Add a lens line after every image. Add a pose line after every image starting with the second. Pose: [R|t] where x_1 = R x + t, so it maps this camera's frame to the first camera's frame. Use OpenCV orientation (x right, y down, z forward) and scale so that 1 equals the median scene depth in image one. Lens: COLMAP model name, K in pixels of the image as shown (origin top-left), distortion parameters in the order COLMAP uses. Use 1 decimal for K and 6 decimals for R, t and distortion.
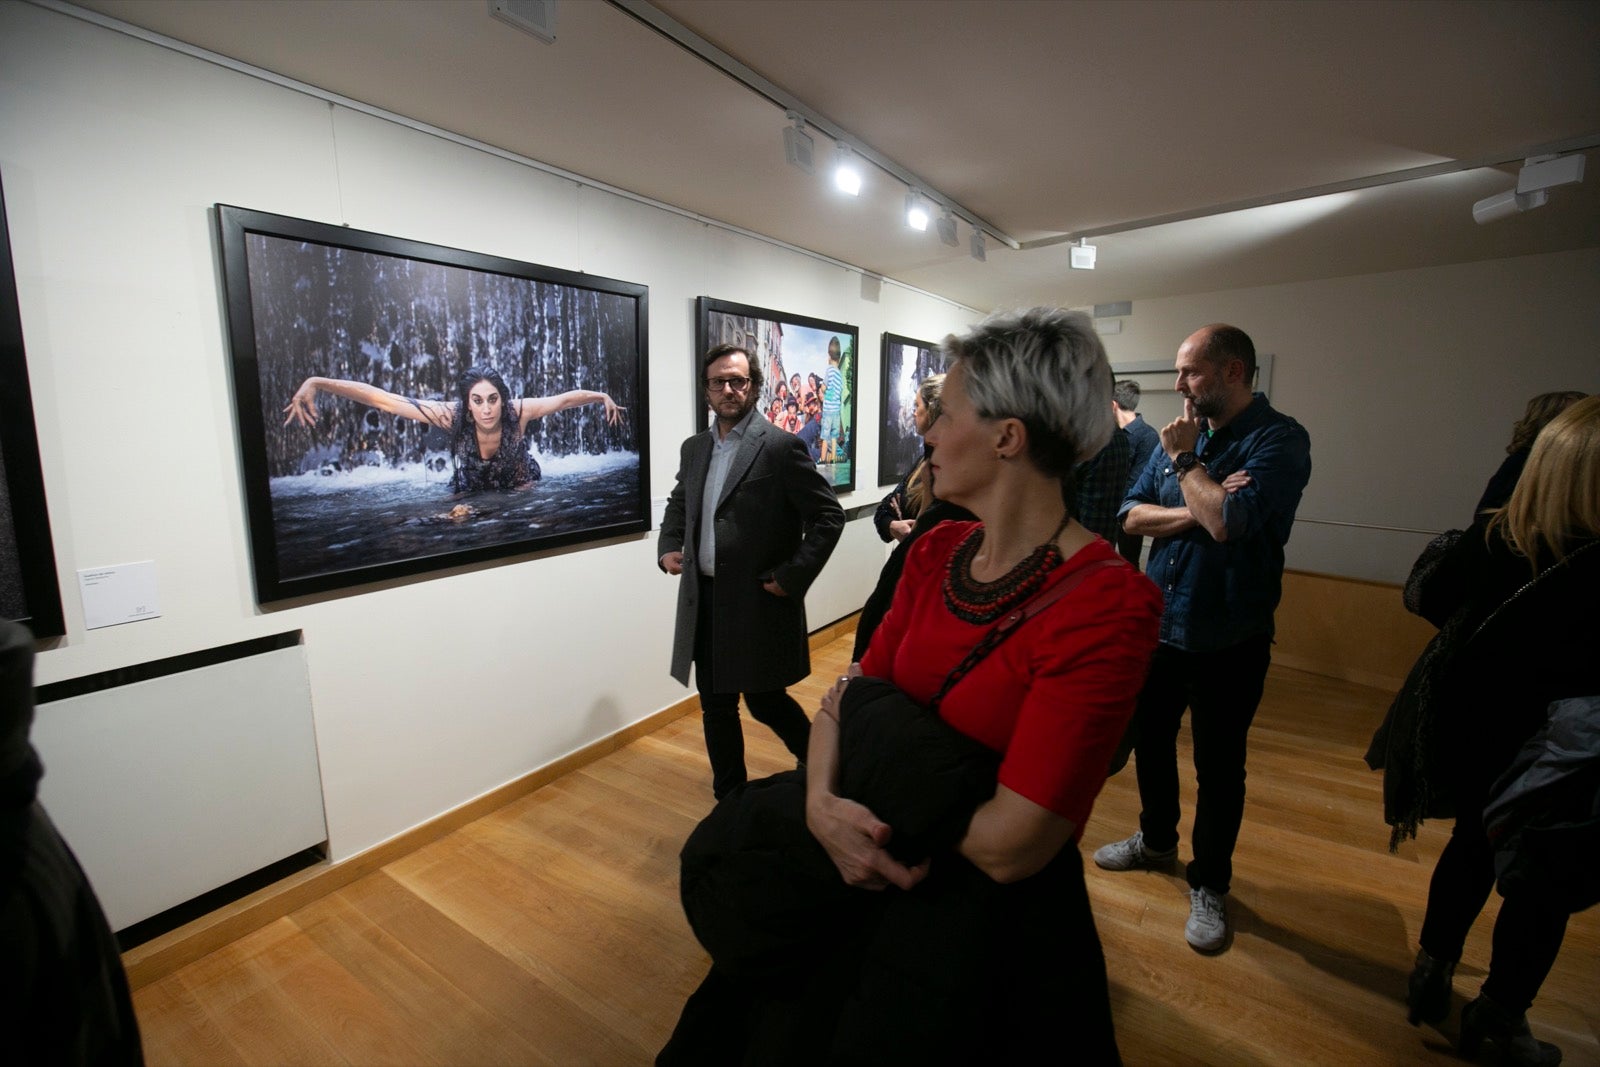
lens RADIAL K [[719.7, 0, 807.5], [0, 719.7, 522.6], [0, 0, 1]] dist [-0.058779, 0.022442]
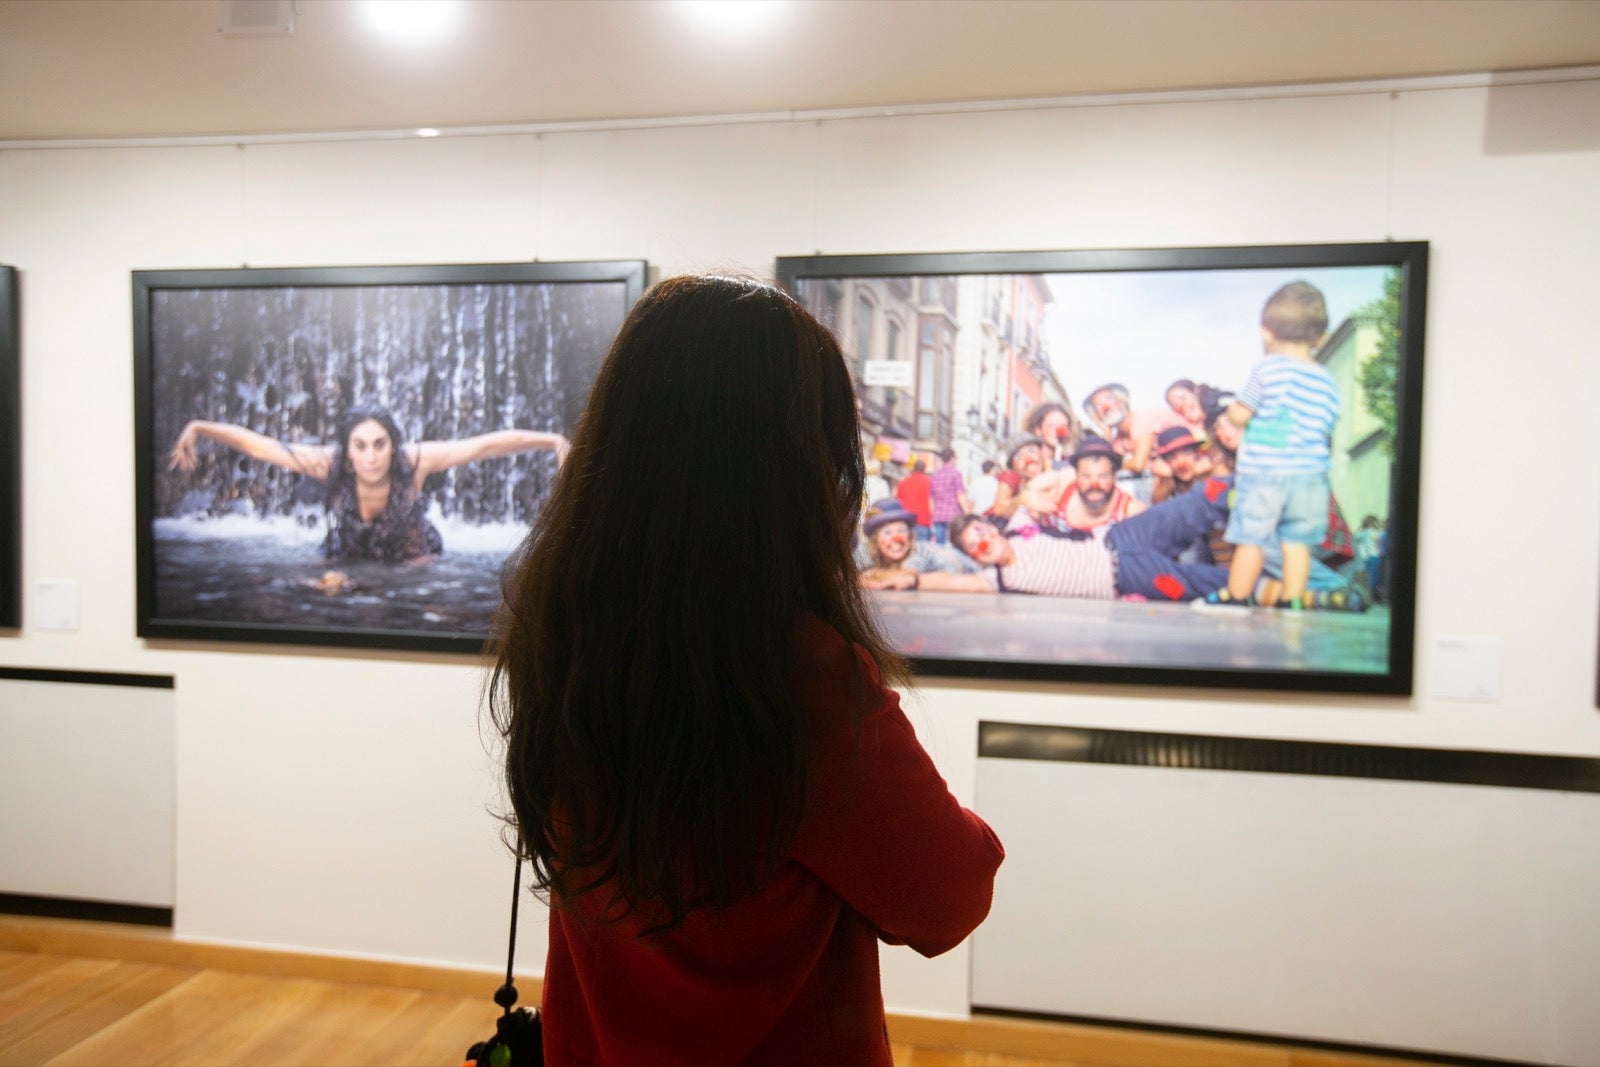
lens RADIAL K [[768.1, 0, 801.8], [0, 768.1, 505.6], [0, 0, 1]] dist [-0.016446, 0.017689]
pose [[0.432847, 0.024081, -0.901146, 0.501674], [-0.155246, 0.986699, -0.048202, -0.133723], [0.887999, 0.160763, 0.430828, 1.022831]]
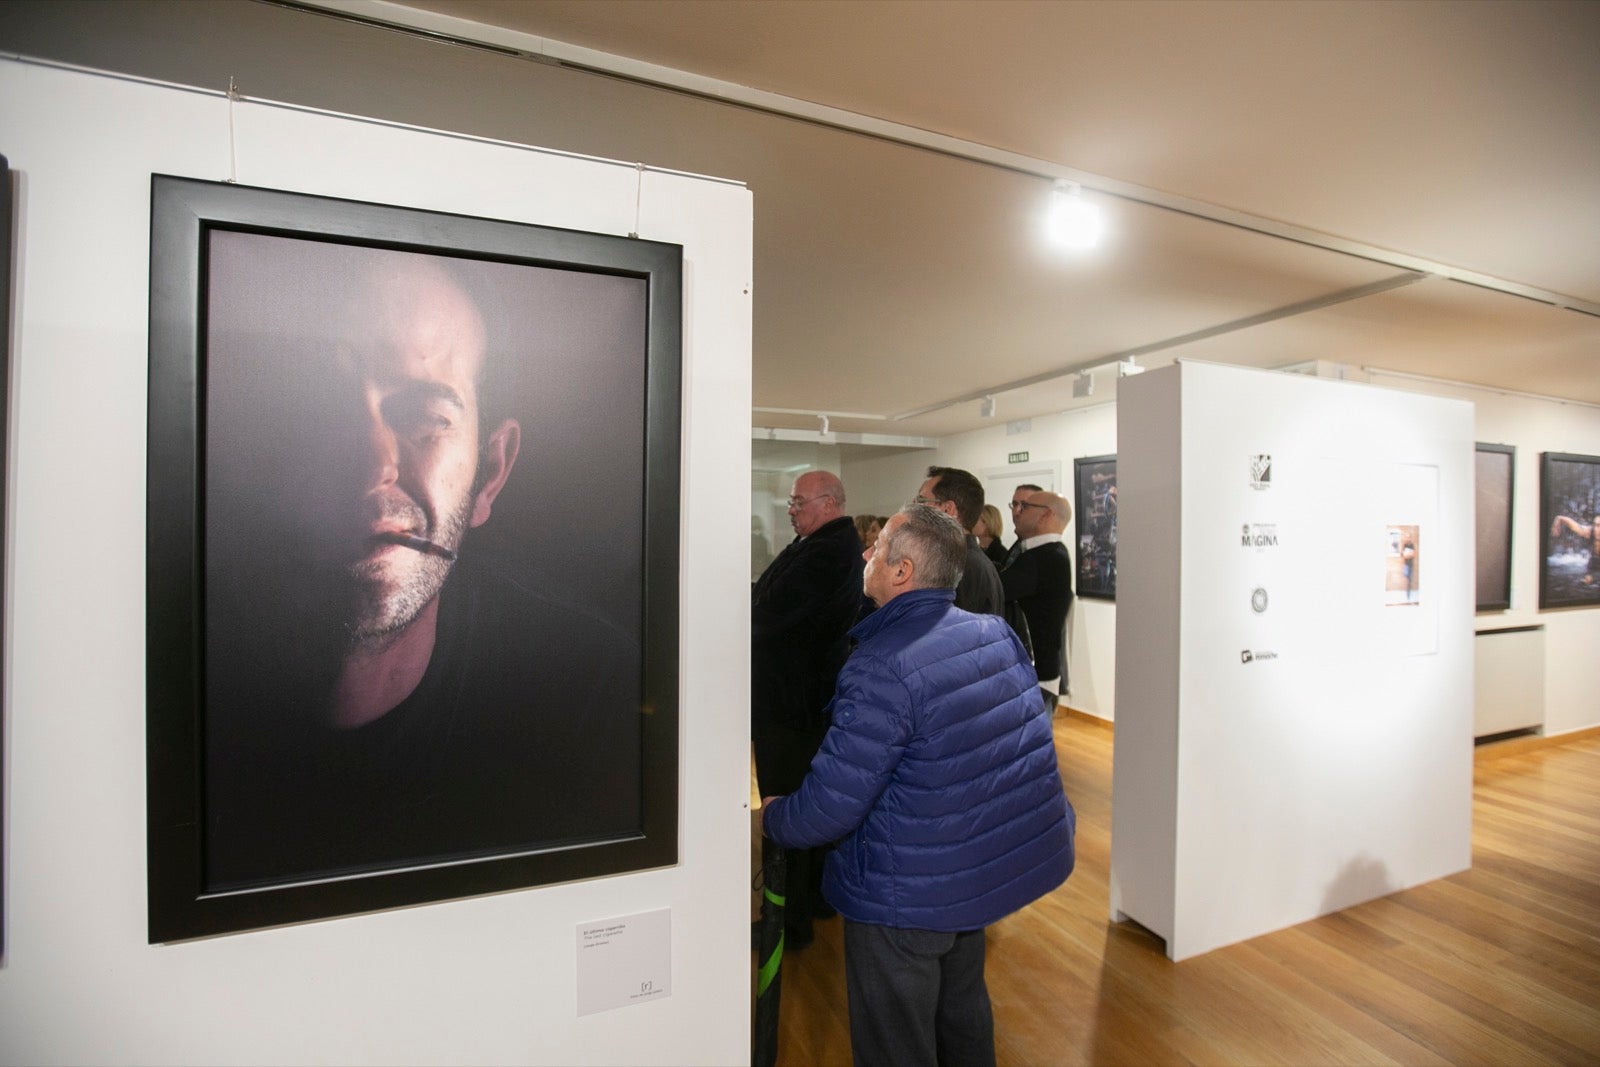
lens RADIAL K [[719.7, 0, 807.5], [0, 719.7, 522.6], [0, 0, 1]] dist [-0.058779, 0.022442]
pose [[0.818111, 0.004612, -0.575042, -1.118097], [-0.093899, 0.987618, -0.125669, 0.270786], [0.567342, 0.156807, 0.808415, -1.816198]]
